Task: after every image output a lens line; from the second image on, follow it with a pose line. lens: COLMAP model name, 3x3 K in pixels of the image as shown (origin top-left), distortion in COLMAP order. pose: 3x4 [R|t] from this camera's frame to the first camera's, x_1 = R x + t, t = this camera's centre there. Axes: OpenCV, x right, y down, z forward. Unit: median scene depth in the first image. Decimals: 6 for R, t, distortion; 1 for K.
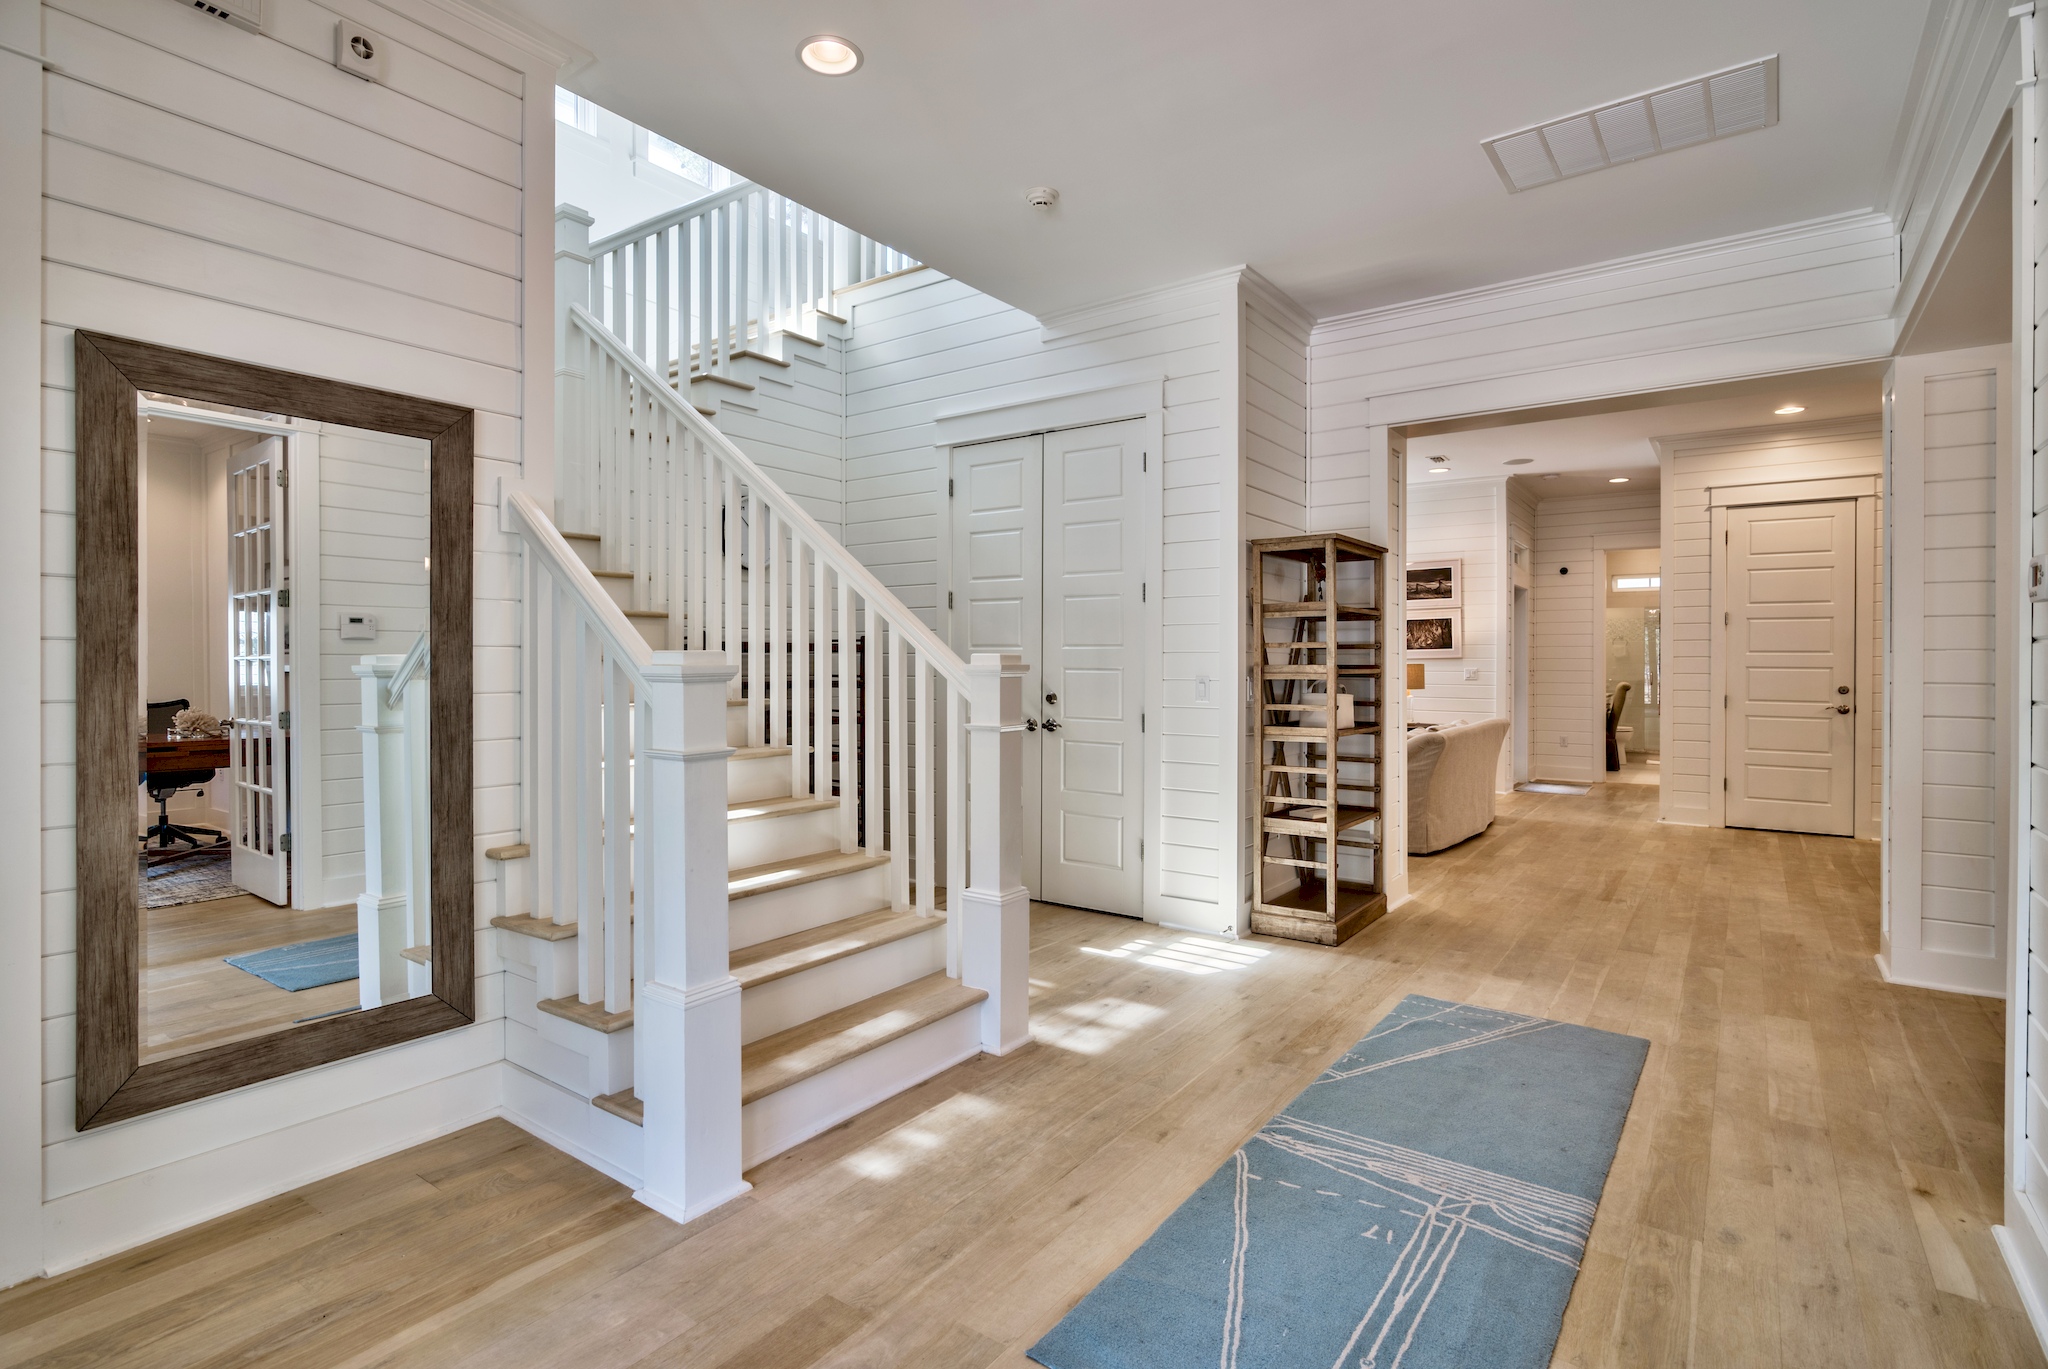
lens RADIAL K [[1012.5, 0, 1015.5], [0, 1012.5, 675.8], [0, 0, 1]] dist [-0.000730, 0.000558]
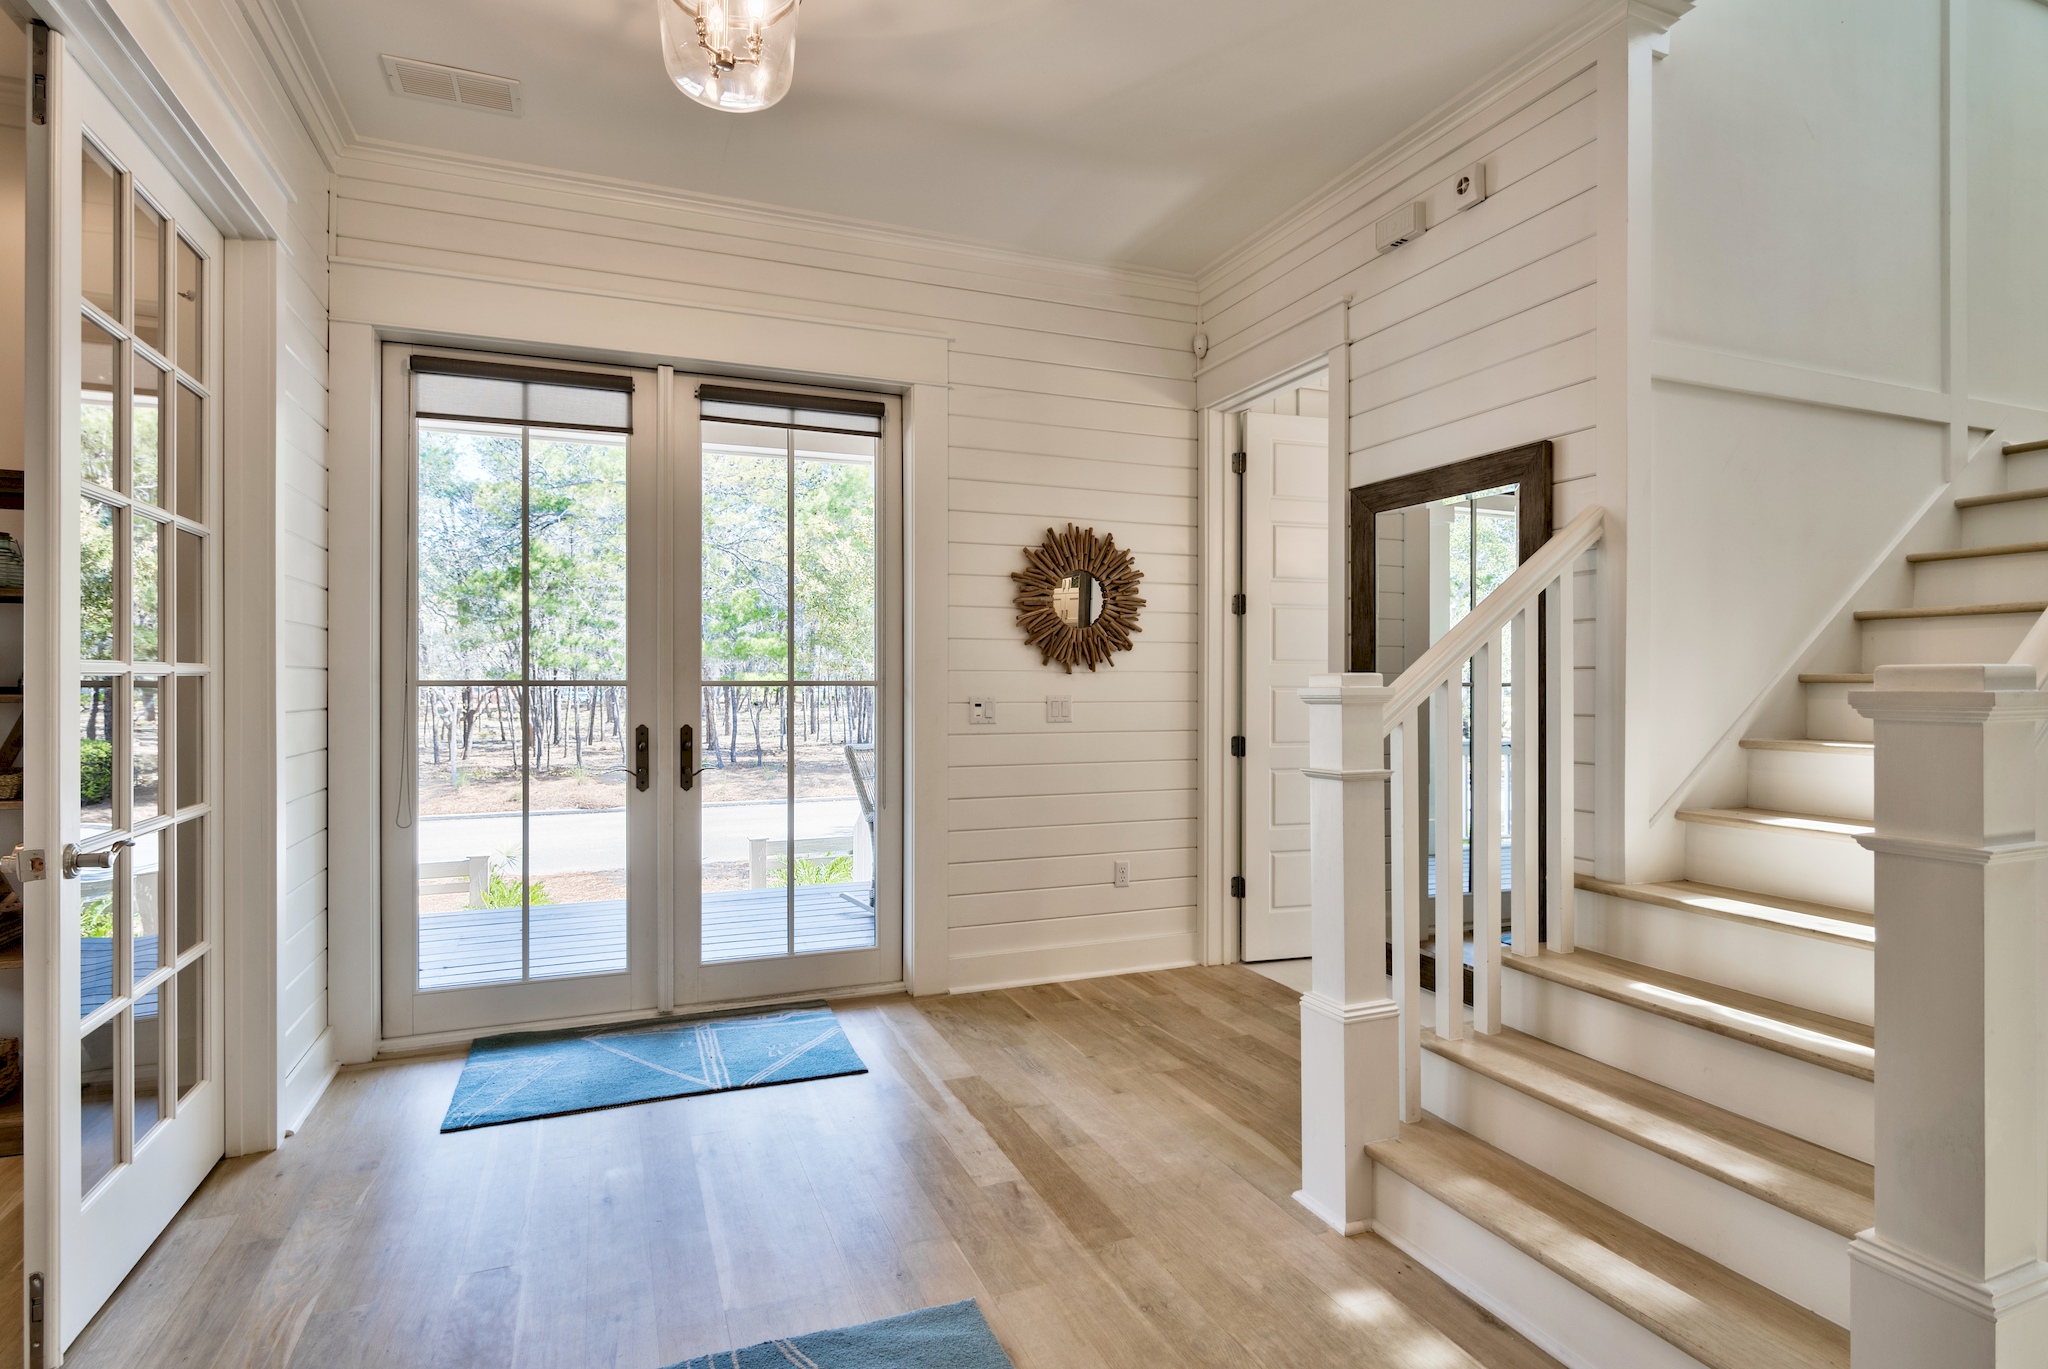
lens RADIAL K [[1012.5, 0, 1015.5], [0, 1012.5, 675.8], [0, 0, 1]] dist [-0.000730, 0.000558]
pose [[-0.522897, -0.001302, -0.852395, 0.600925], [-0.007738, 0.999965, 0.003219, -0.020151], [0.852361, 0.008279, -0.522889, 1.027469]]
